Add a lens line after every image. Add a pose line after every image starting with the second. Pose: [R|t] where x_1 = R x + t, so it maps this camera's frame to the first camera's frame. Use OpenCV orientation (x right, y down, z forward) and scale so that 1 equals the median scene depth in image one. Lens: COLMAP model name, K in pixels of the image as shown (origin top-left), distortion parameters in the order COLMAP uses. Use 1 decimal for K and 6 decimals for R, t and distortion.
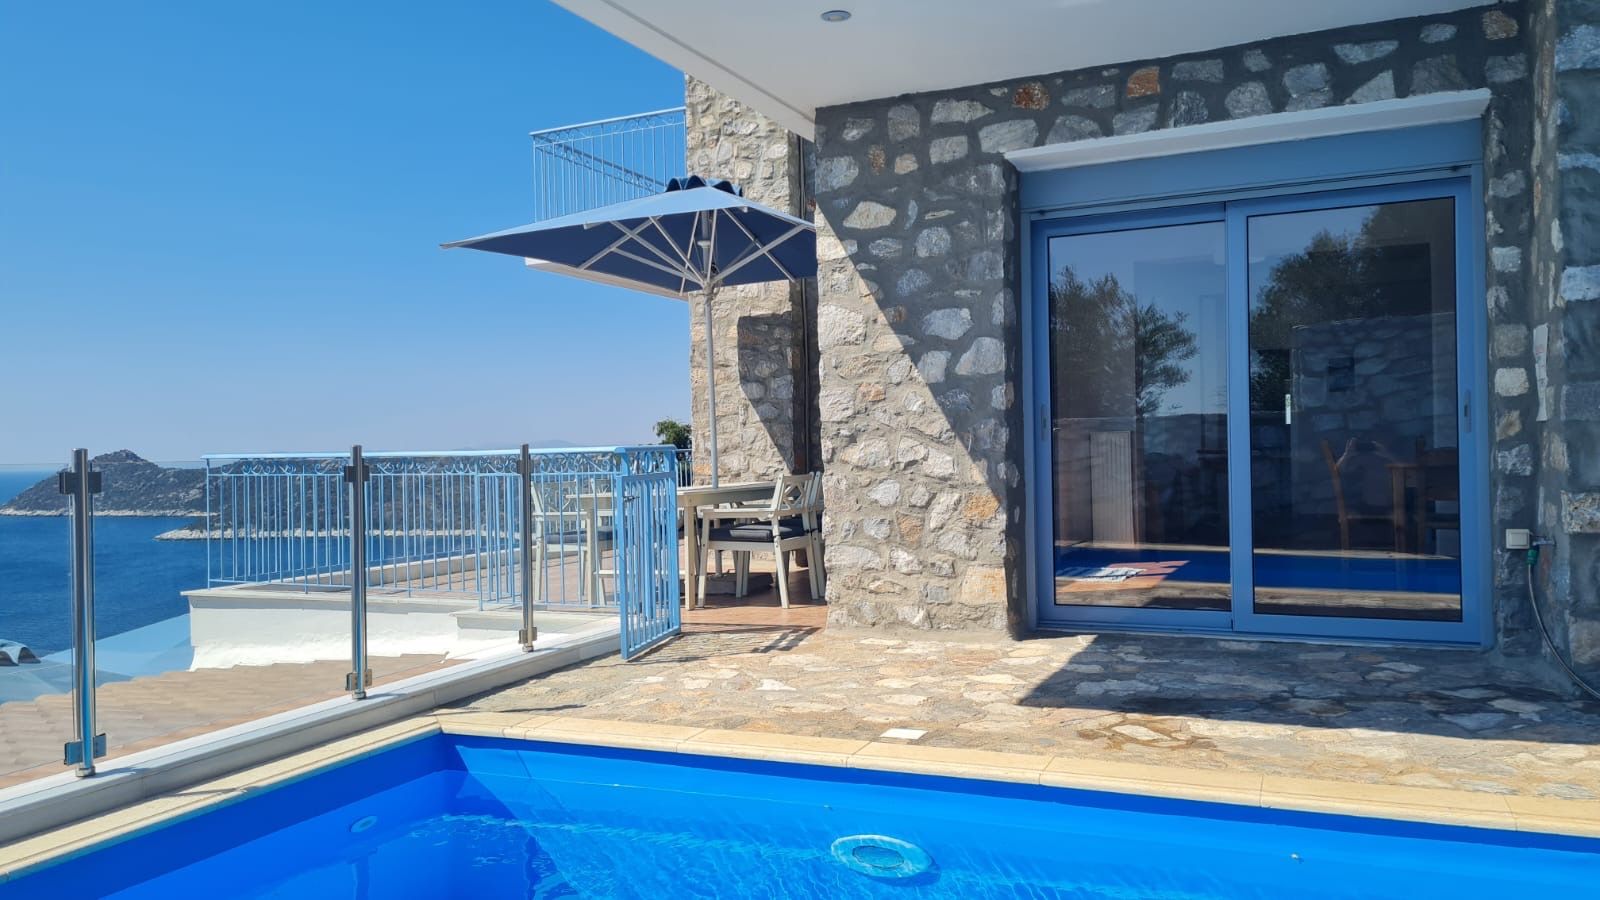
lens RADIAL K [[1208.2, 0, 810.9], [0, 1208.2, 447.0], [0, 0, 1]] dist [0.051846, -0.036227]
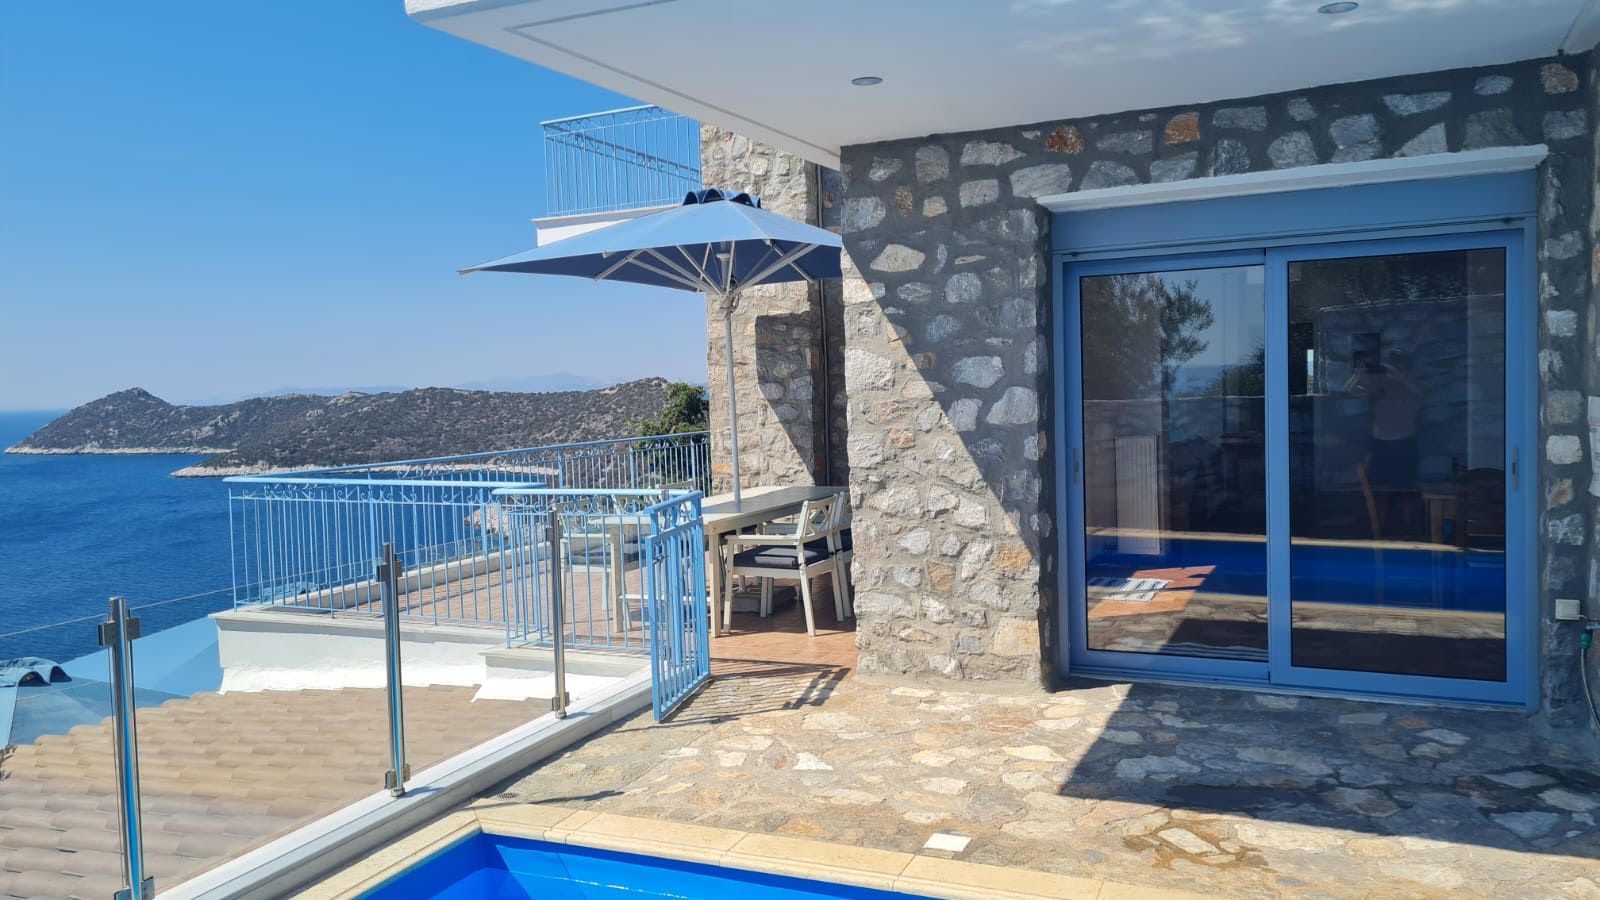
lens RADIAL K [[1208.2, 0, 803.7], [0, 1208.2, 439.8], [0, 0, 1]] dist [0.051846, -0.036227]
pose [[0.999865, -0.010796, -0.012410, -0.017900], [0.011431, 0.998567, 0.052274, -0.104343], [0.011828, -0.052409, 0.998556, 0.017175]]
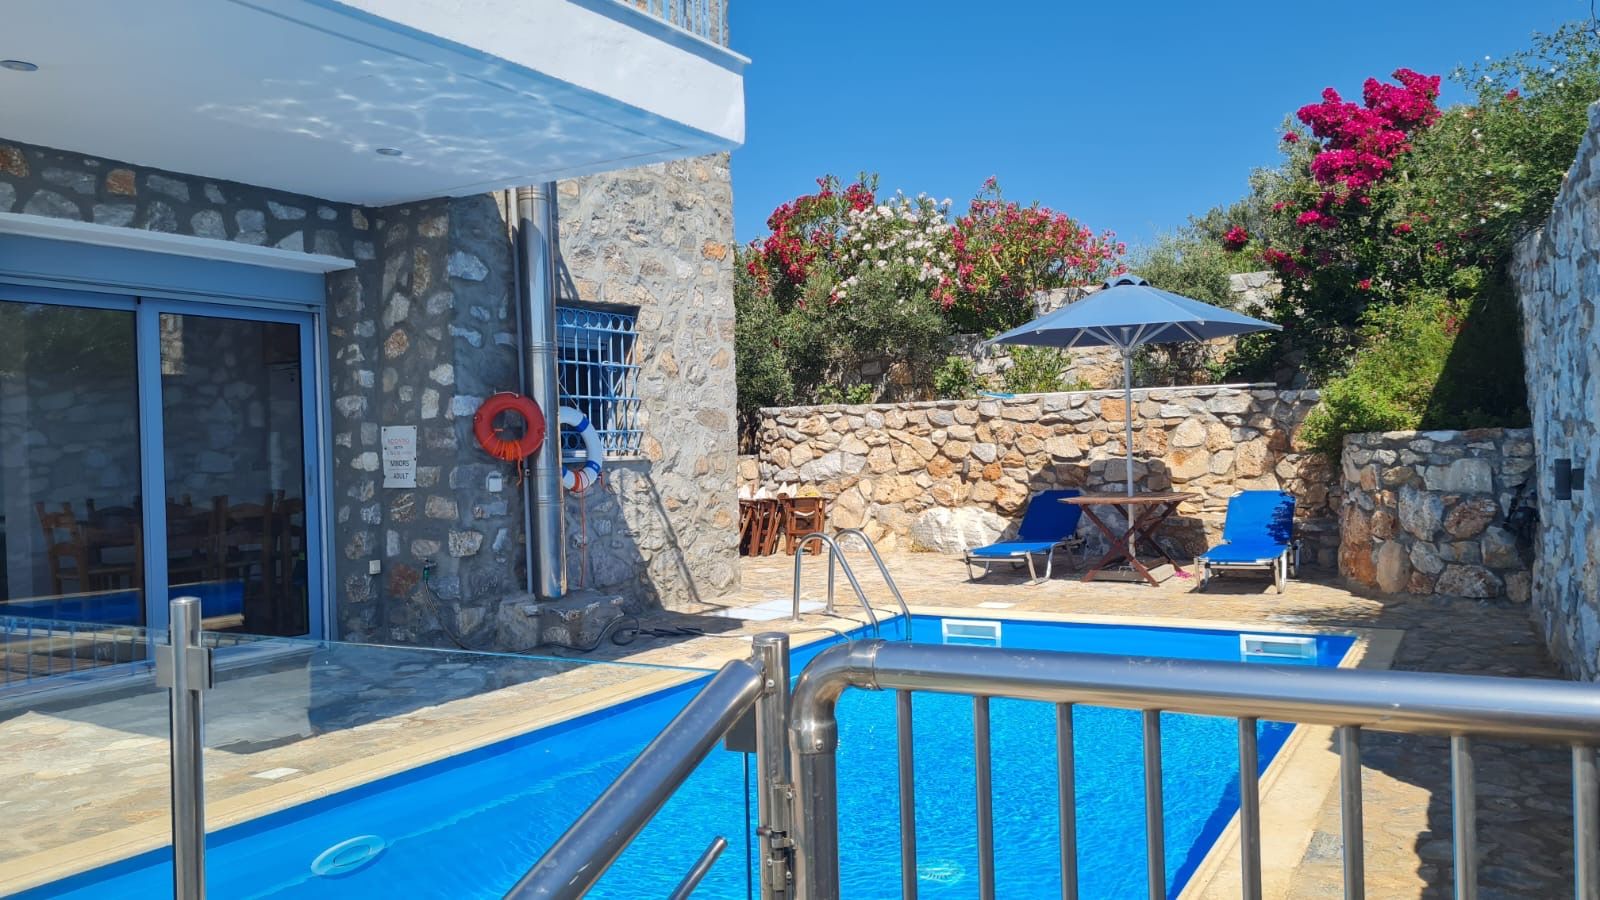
lens RADIAL K [[1208.2, 0, 810.9], [0, 1208.2, 462.9], [0, 0, 1]] dist [0.051846, -0.036227]
pose [[0.130956, 0.005448, 0.991373, -0.718551], [0.022515, 0.999711, -0.008468, -0.023787], [-0.991132, 0.023430, 0.130795, 0.243552]]
